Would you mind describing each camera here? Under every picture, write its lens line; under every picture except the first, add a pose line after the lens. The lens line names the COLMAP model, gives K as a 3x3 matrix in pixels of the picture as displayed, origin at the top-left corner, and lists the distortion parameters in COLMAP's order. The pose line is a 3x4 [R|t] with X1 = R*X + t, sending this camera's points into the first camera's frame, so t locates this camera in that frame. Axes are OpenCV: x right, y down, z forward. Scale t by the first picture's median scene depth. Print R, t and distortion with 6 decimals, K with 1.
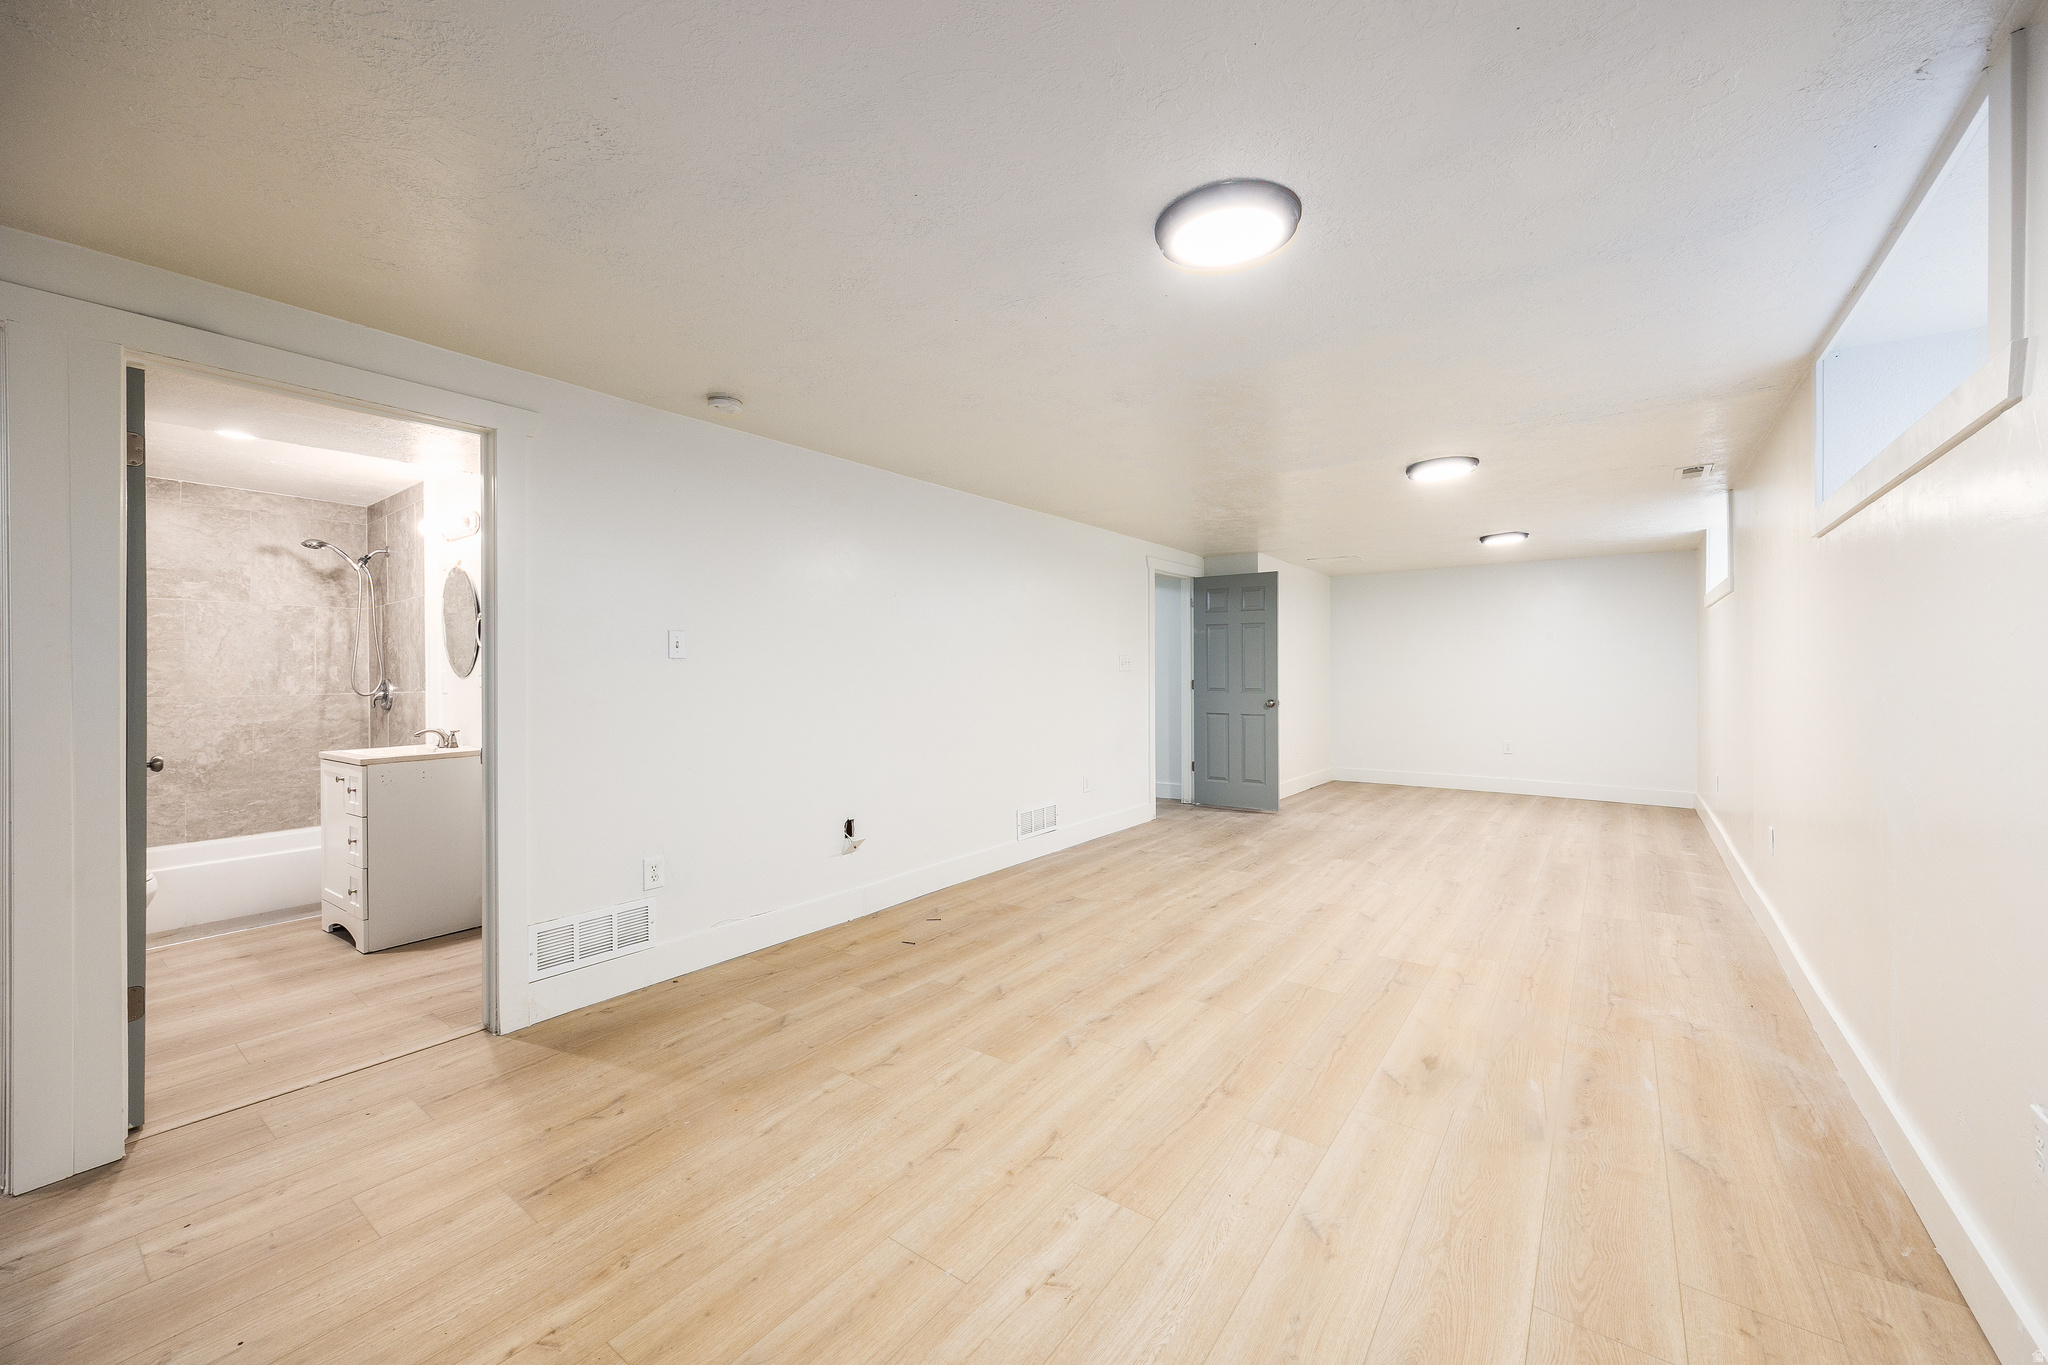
lens RADIAL K [[804.7, 0, 1004.9], [0, 804.7, 671.7], [0, 0, 1]] dist [0.006354, 0.000362]
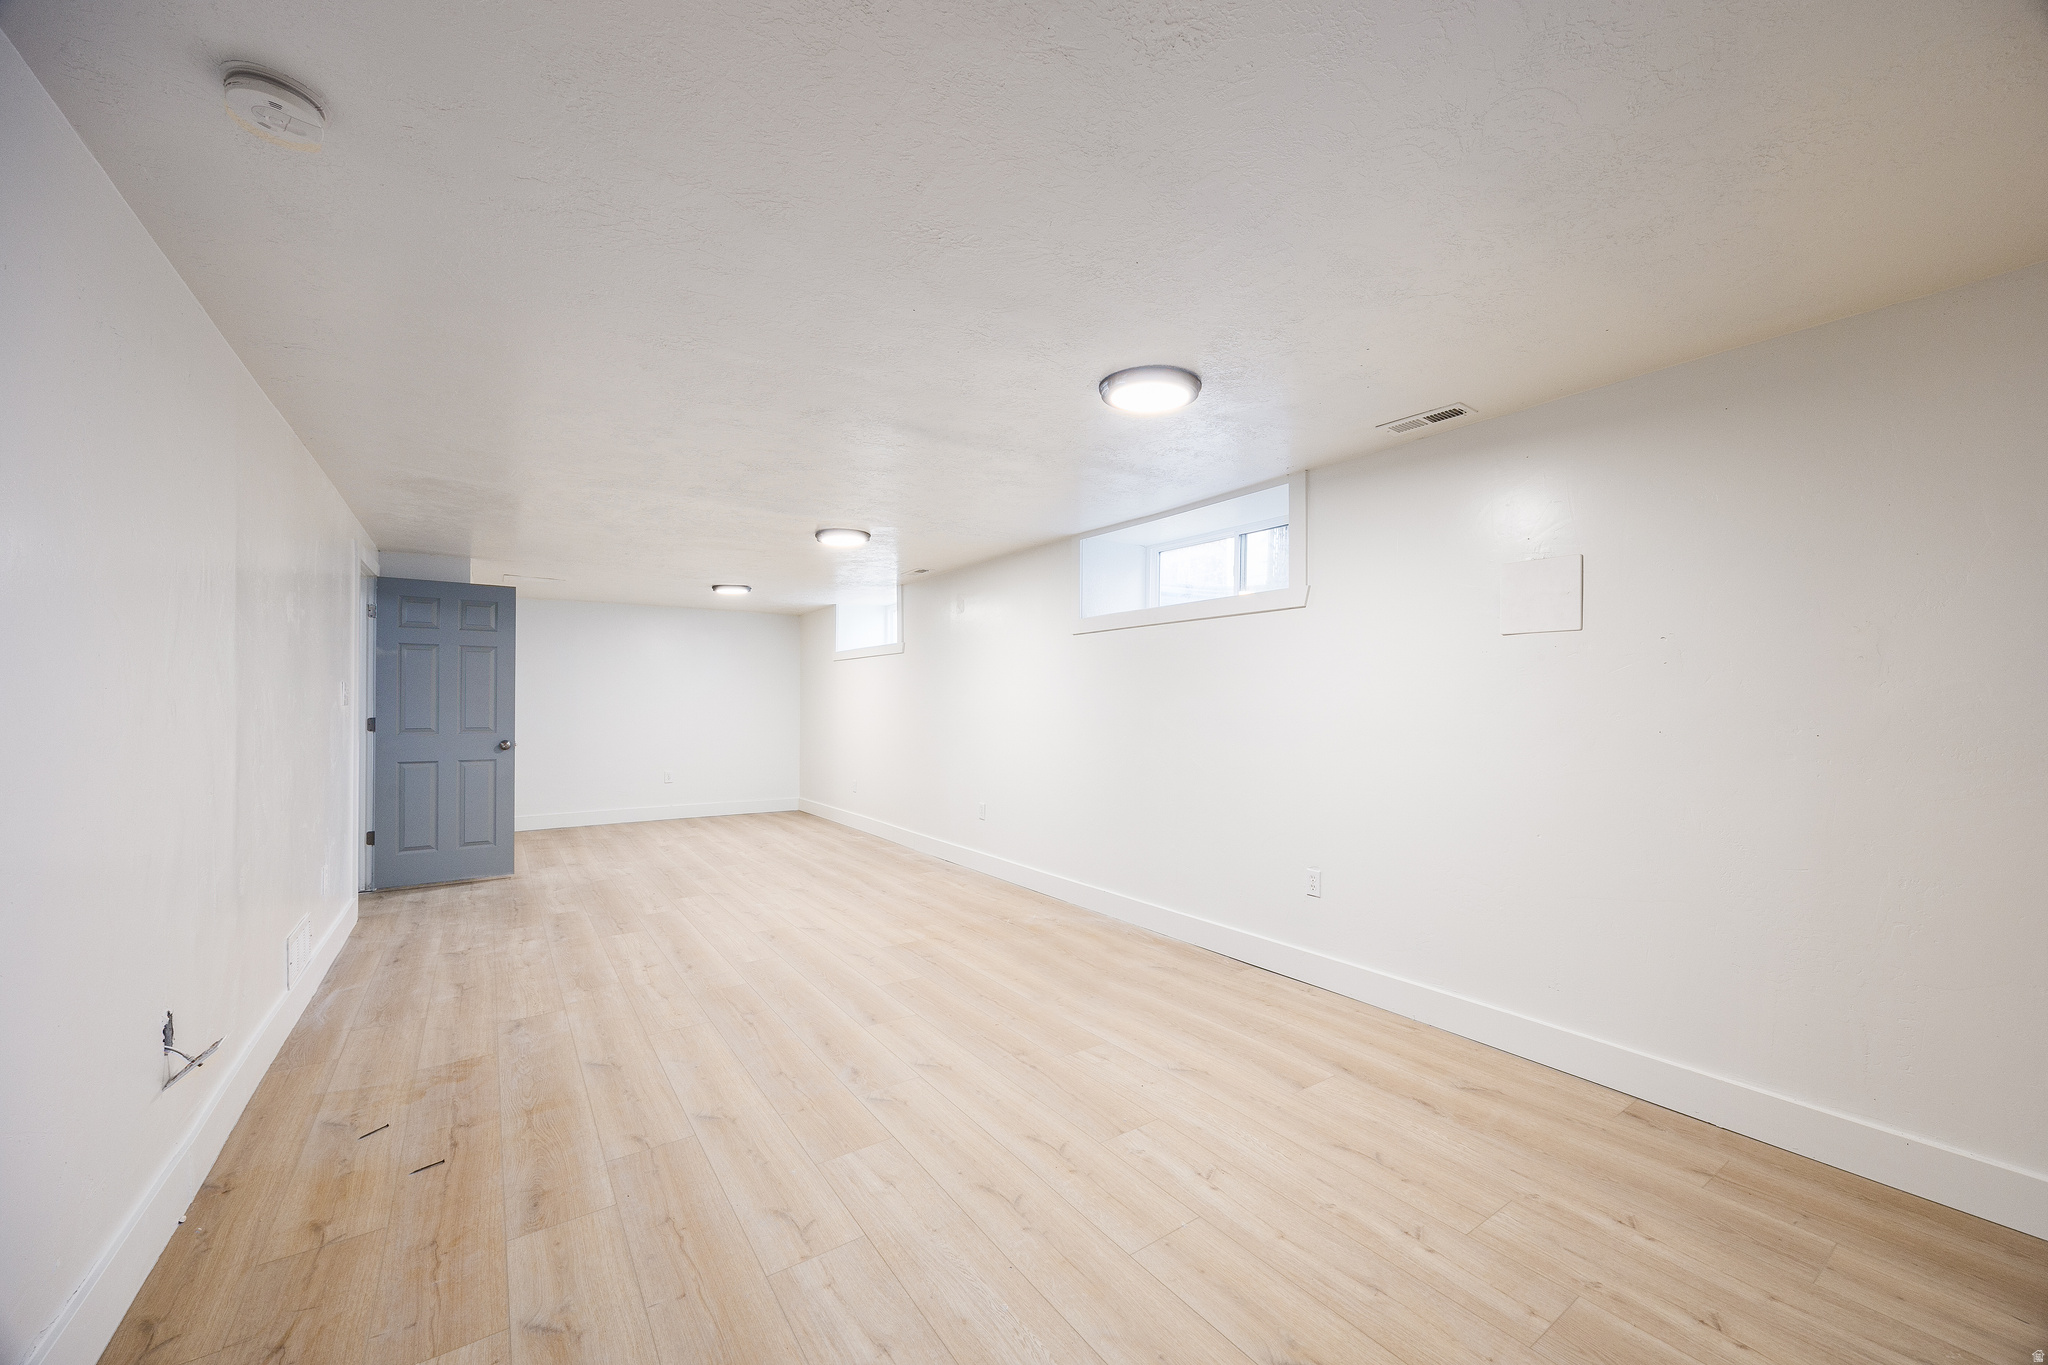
lens RADIAL K [[804.7, 0, 1069.4], [0, 804.7, 716.2], [0, 0, 1]] dist [0.006354, 0.000362]
pose [[0.270542, -0.010449, 0.962652, -0.924830], [-0.002474, 0.999930, 0.011549, -0.004708], [-0.962705, -0.005506, 0.270497, 0.636496]]
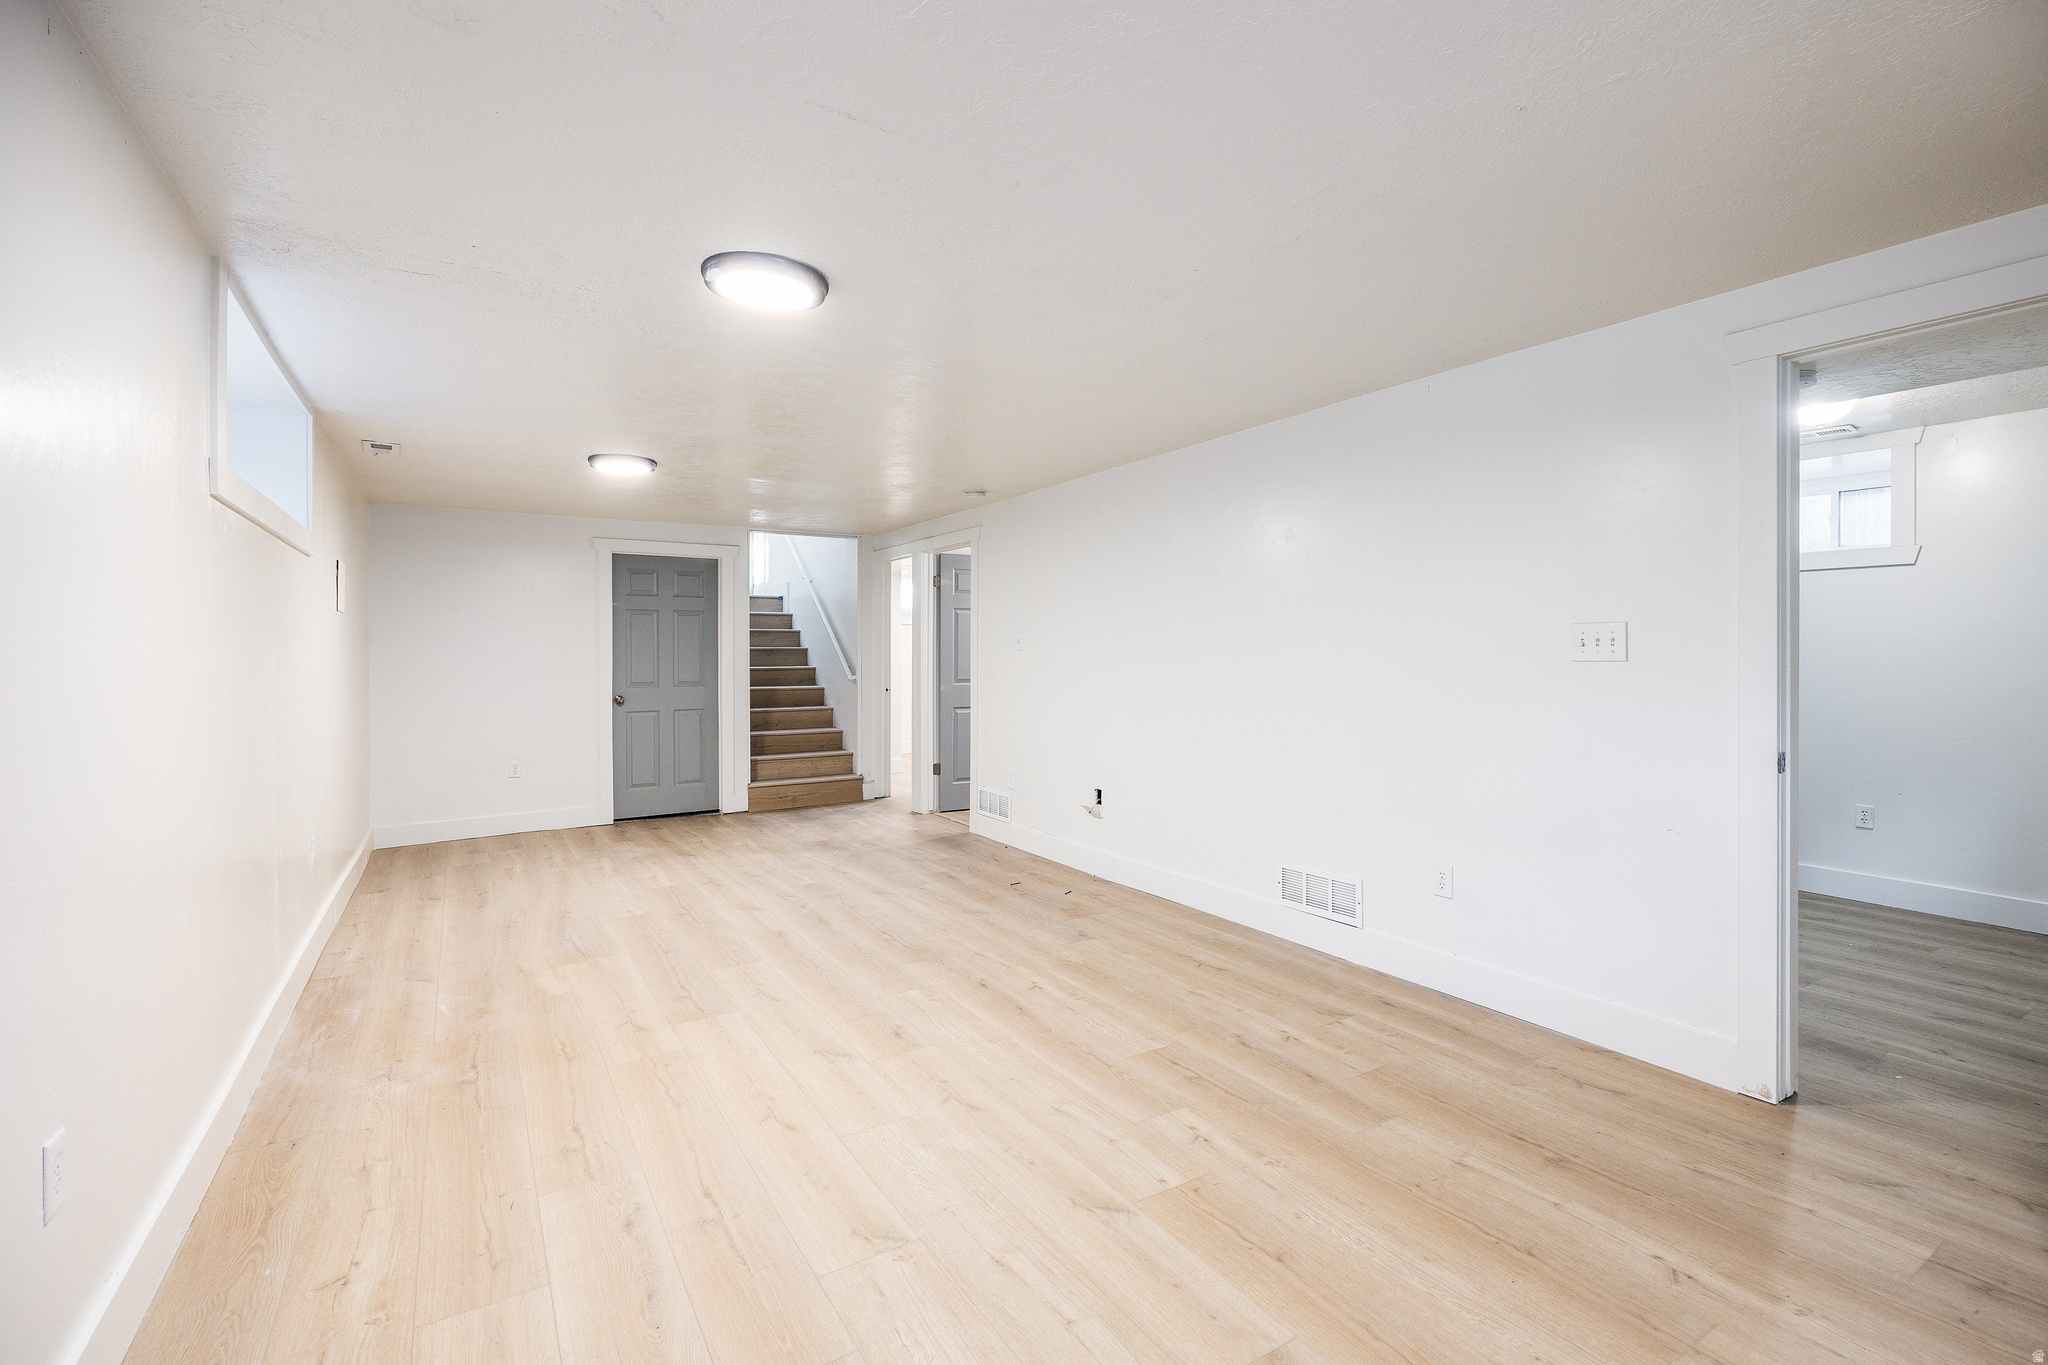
lens RADIAL K [[911.7, 0, 1020.2], [0, 911.7, 664.8], [0, 0, 1]] dist [-0.011222, -0.001630]
pose [[-0.363711, 0.016330, -0.931369, 1.862404], [0.009901, 0.999858, 0.013664, -0.012107], [0.931459, -0.004251, -0.363821, 2.468293]]
